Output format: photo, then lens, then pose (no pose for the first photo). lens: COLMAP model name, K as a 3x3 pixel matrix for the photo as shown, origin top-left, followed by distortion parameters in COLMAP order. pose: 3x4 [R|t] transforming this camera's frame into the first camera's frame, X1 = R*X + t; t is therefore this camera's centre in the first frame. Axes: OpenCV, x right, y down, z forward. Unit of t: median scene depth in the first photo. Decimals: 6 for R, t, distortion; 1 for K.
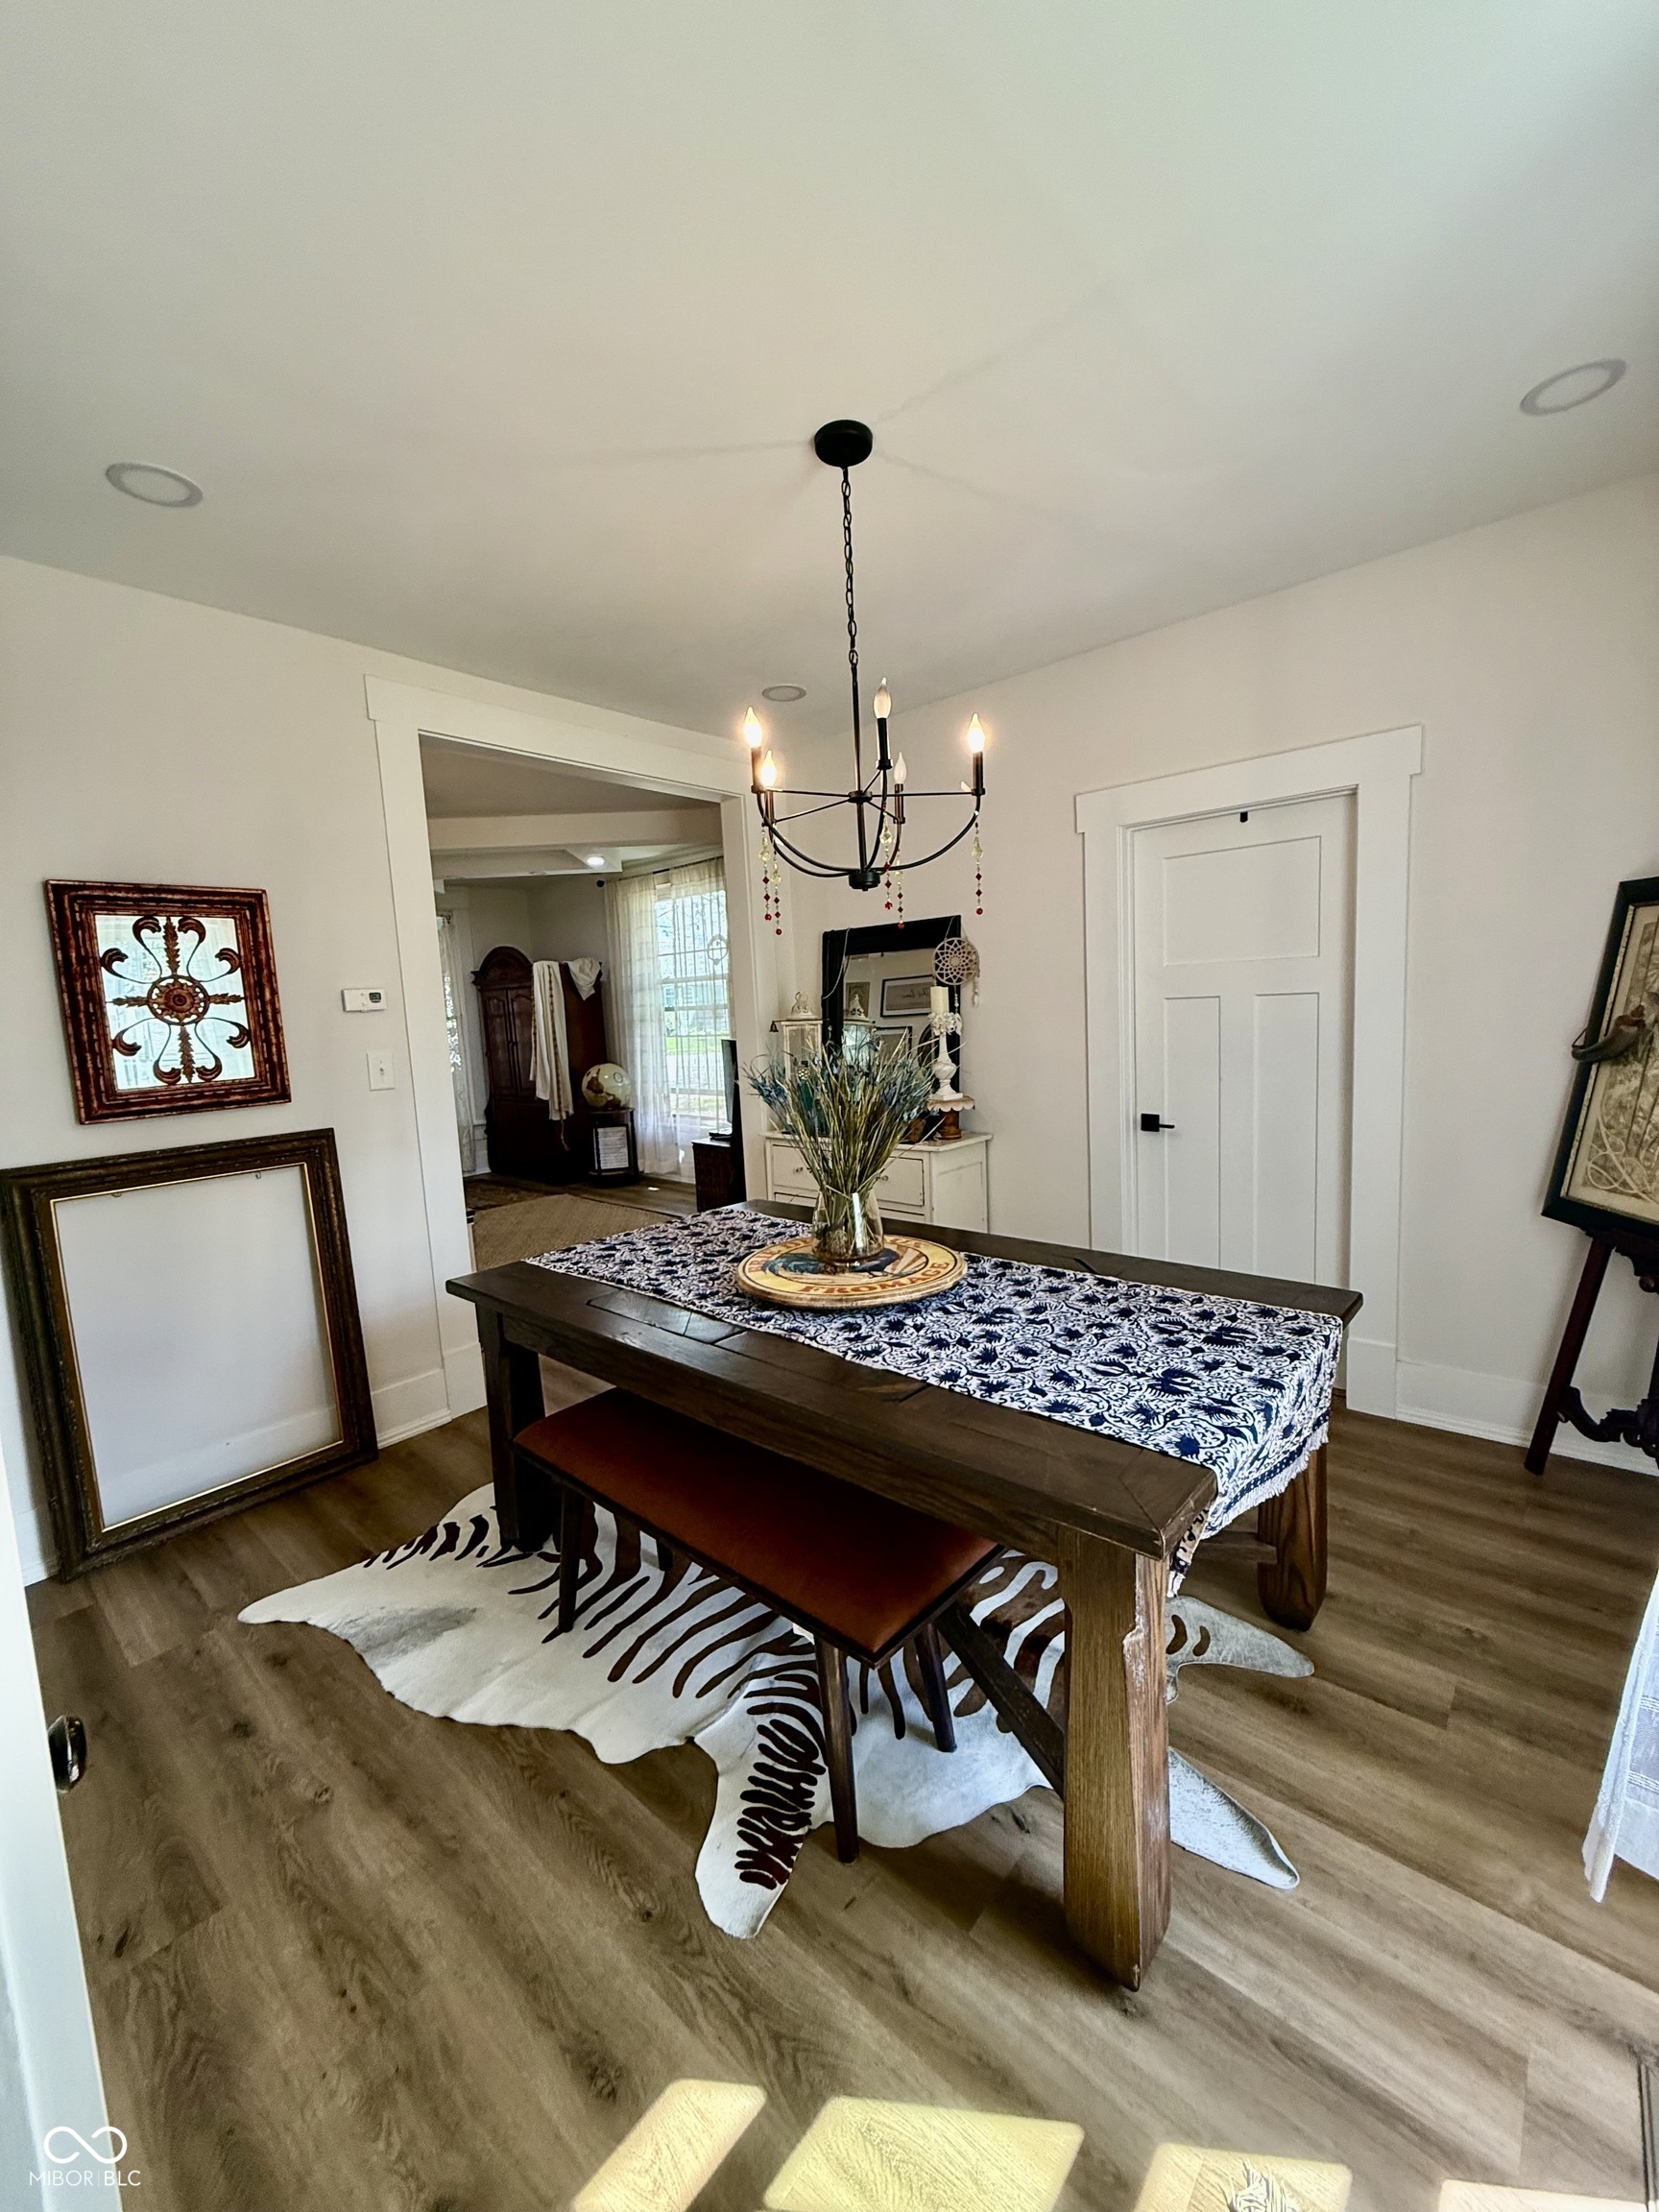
lens RADIAL K [[878.4, 0, 836.0], [0, 878.4, 1099.3], [0, 0, 1]] dist [0.000479, 0.000624]
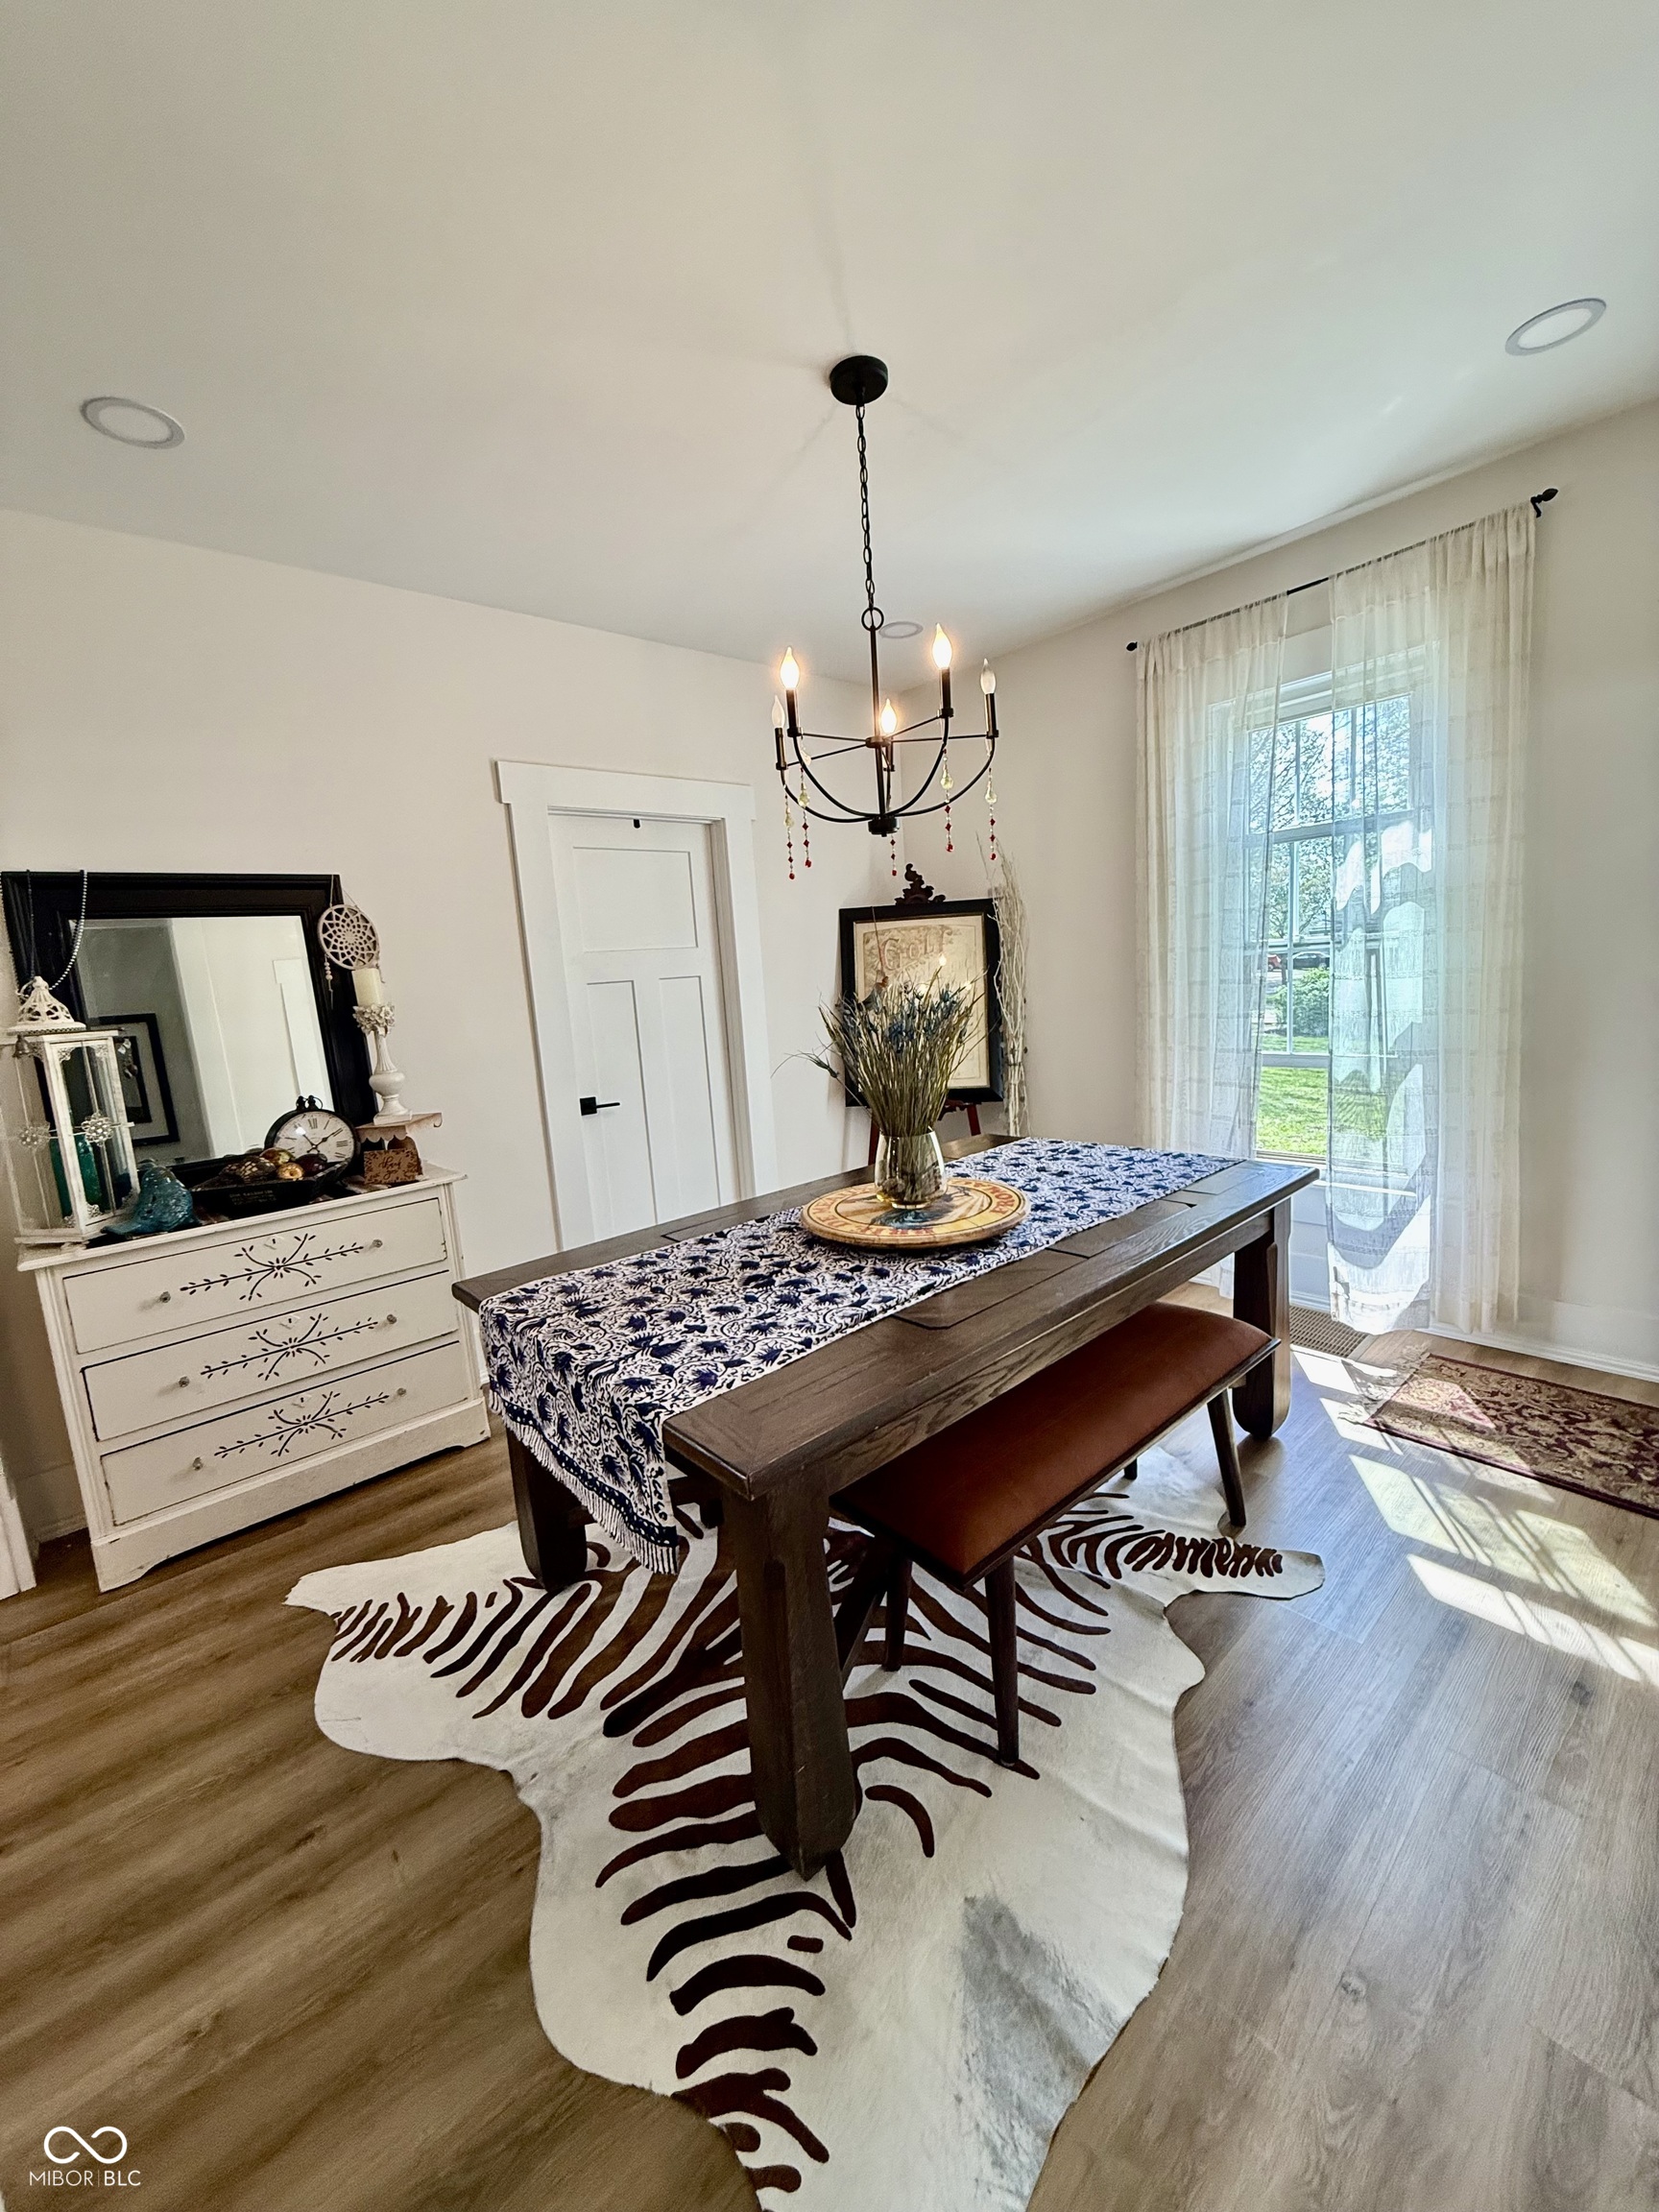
lens RADIAL K [[878.4, 0, 836.0], [0, 878.4, 1099.3], [0, 0, 1]] dist [0.000479, 0.000624]
pose [[0.124689, -0.111508, 0.985910, -0.912842], [0.170165, 0.981345, 0.089471, -0.035599], [-0.977495, 0.156611, 0.141338, 0.866647]]
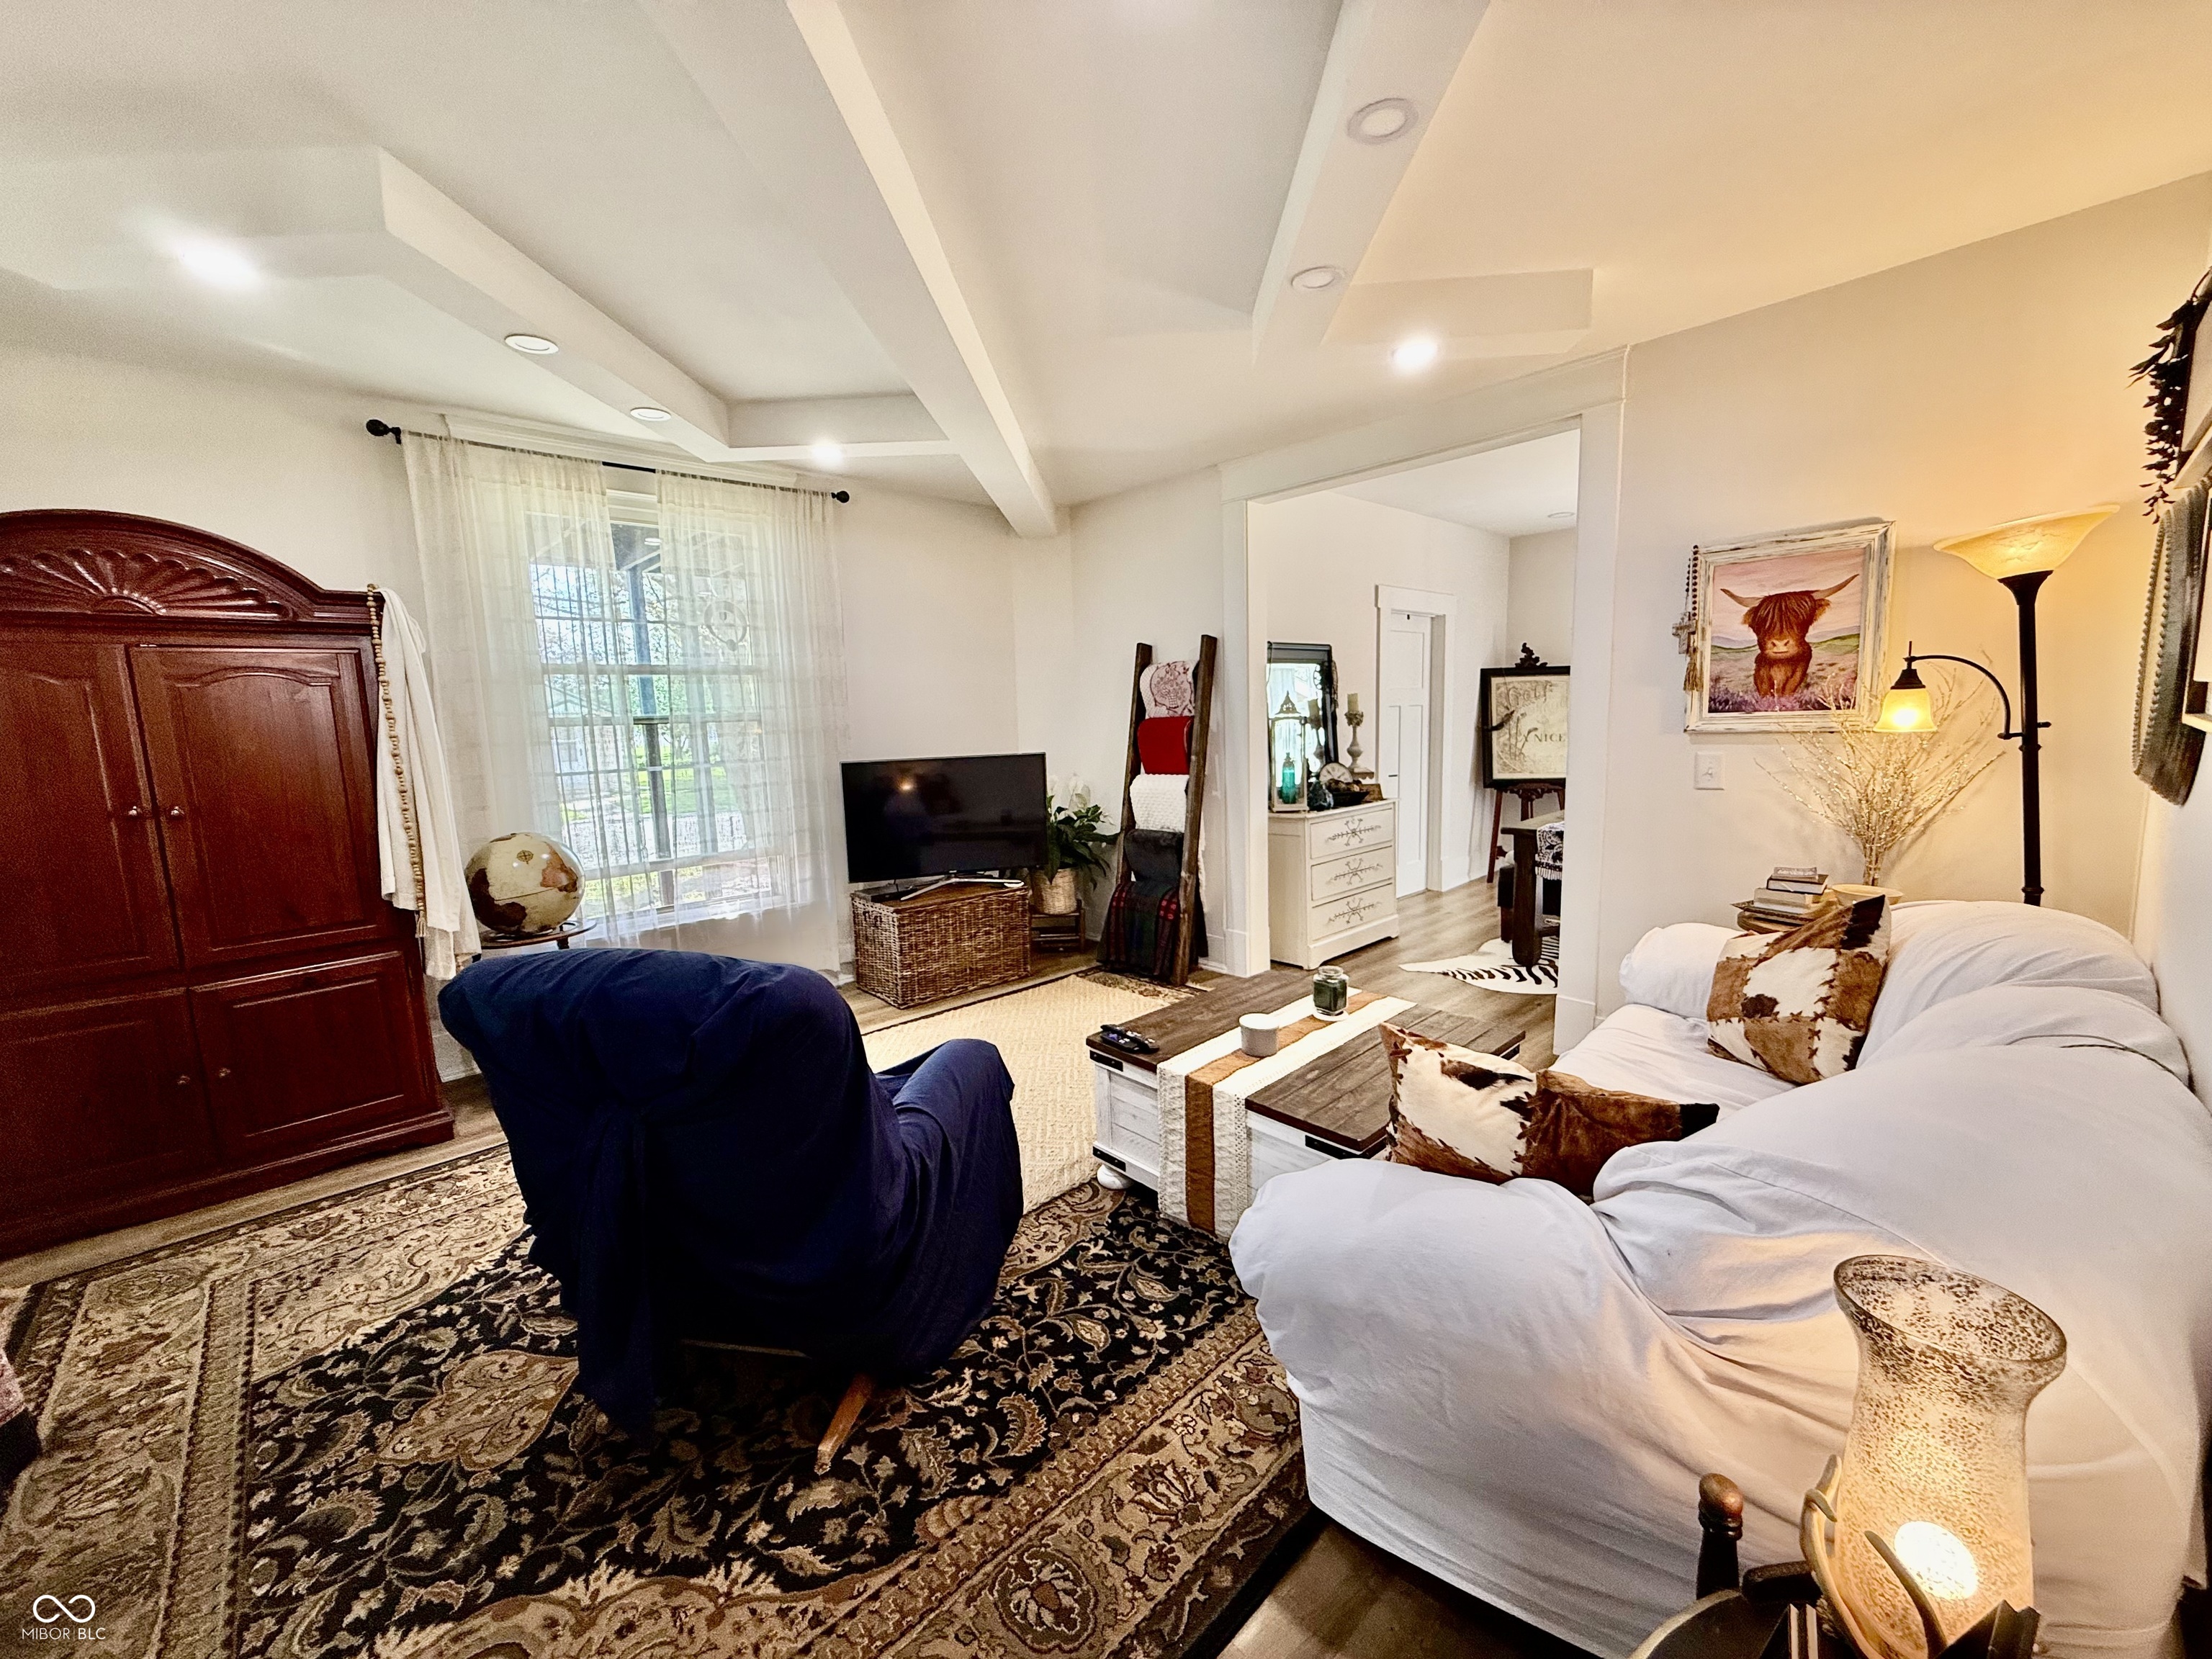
lens RADIAL K [[878.4, 0, 1098.7], [0, 878.4, 829.2], [0, 0, 1]] dist [0.000479, 0.000624]
pose [[0.103002, -0.088944, 0.990697, -2.215373], [0.134555, 0.988085, 0.074719, -0.116318], [-0.985538, 0.125607, 0.113743, 2.065910]]
